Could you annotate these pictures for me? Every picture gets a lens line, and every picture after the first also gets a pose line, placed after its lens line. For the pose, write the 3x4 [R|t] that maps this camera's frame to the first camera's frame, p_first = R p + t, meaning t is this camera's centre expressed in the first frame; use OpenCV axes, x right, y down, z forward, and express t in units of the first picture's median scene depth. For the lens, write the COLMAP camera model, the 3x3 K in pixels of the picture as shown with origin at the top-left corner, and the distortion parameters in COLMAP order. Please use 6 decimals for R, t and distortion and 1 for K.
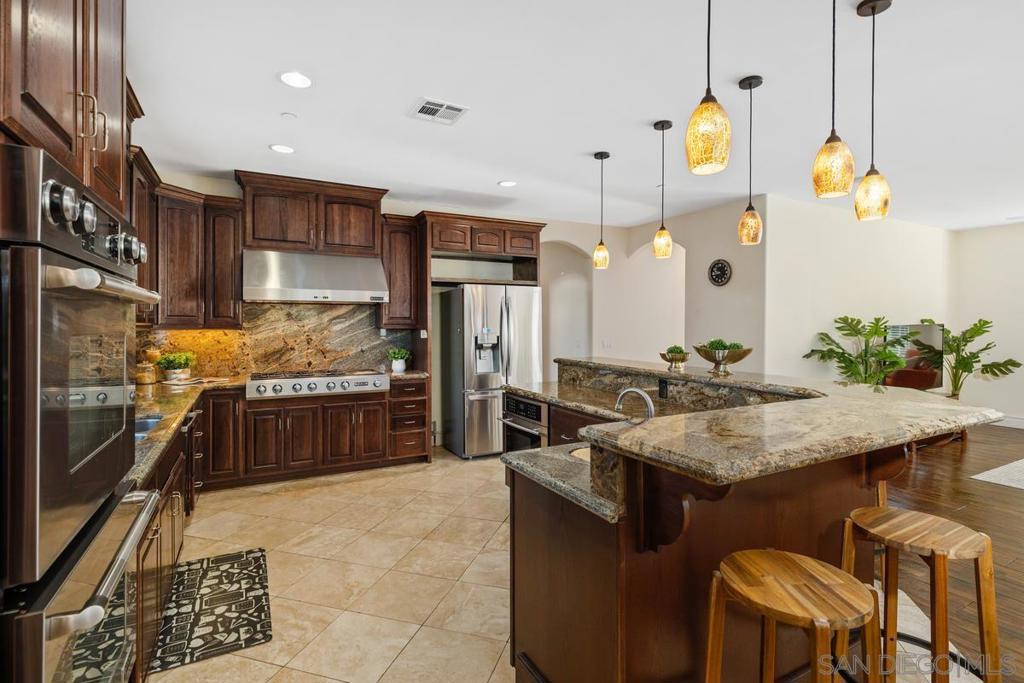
lens RADIAL K [[477.5, 0, 506.5], [0, 477.5, 322.3], [0, 0, 1]] dist [-0.003850, -0.000618]
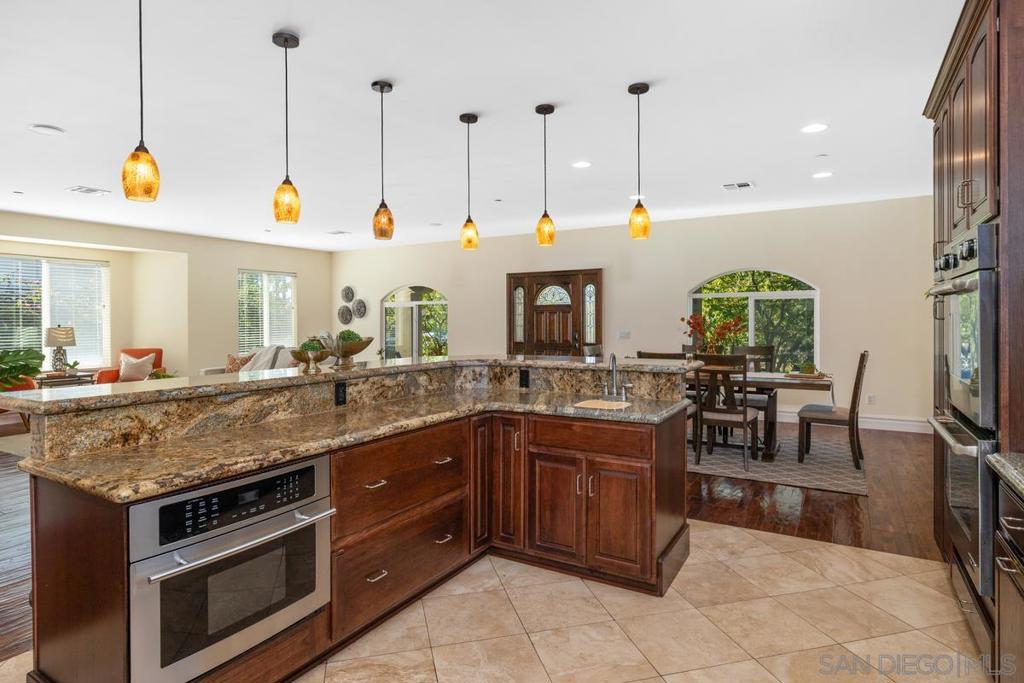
lens RADIAL K [[554.0, 0, 517.6], [0, 554.0, 324.3], [0, 0, 1]] dist [-0.004819, -0.000326]
pose [[-0.523723, -0.002332, 0.851886, -0.754291], [0.005561, 0.999966, 0.006157, 0.022617], [-0.851871, 0.007962, -0.523692, 1.500549]]
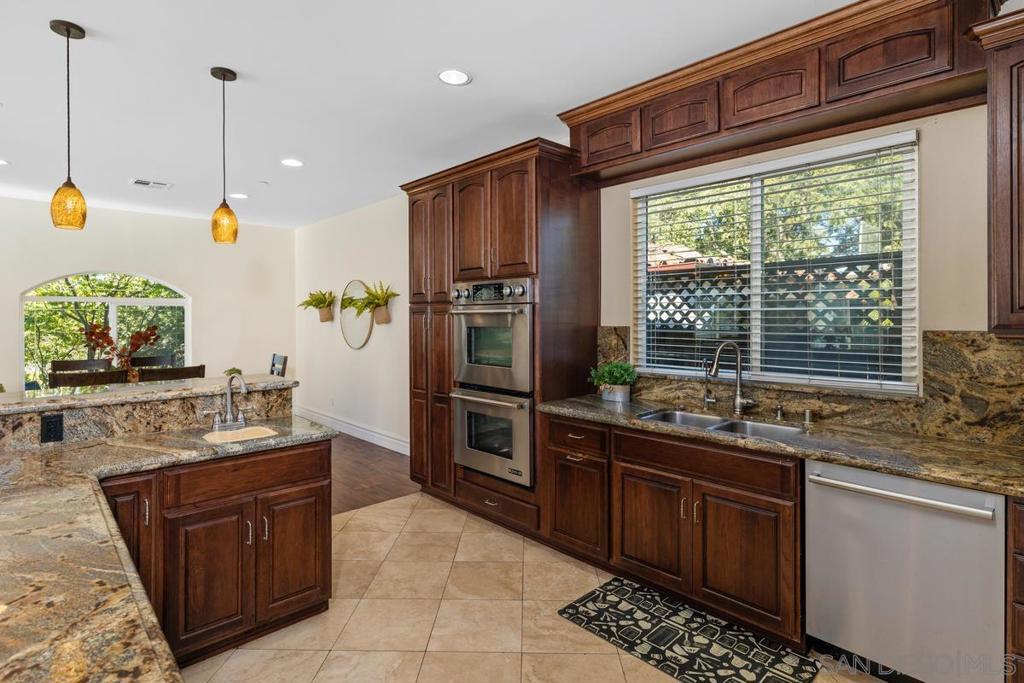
lens RADIAL K [[514.4, 0, 503.4], [0, 514.4, 316.9], [0, 0, 1]] dist [-0.000666, -0.000134]
pose [[-0.967092, 0.004870, -0.254382, -0.063410], [0.005978, 0.999976, -0.003581, -0.008523], [0.254358, -0.004984, -0.967097, 1.772197]]
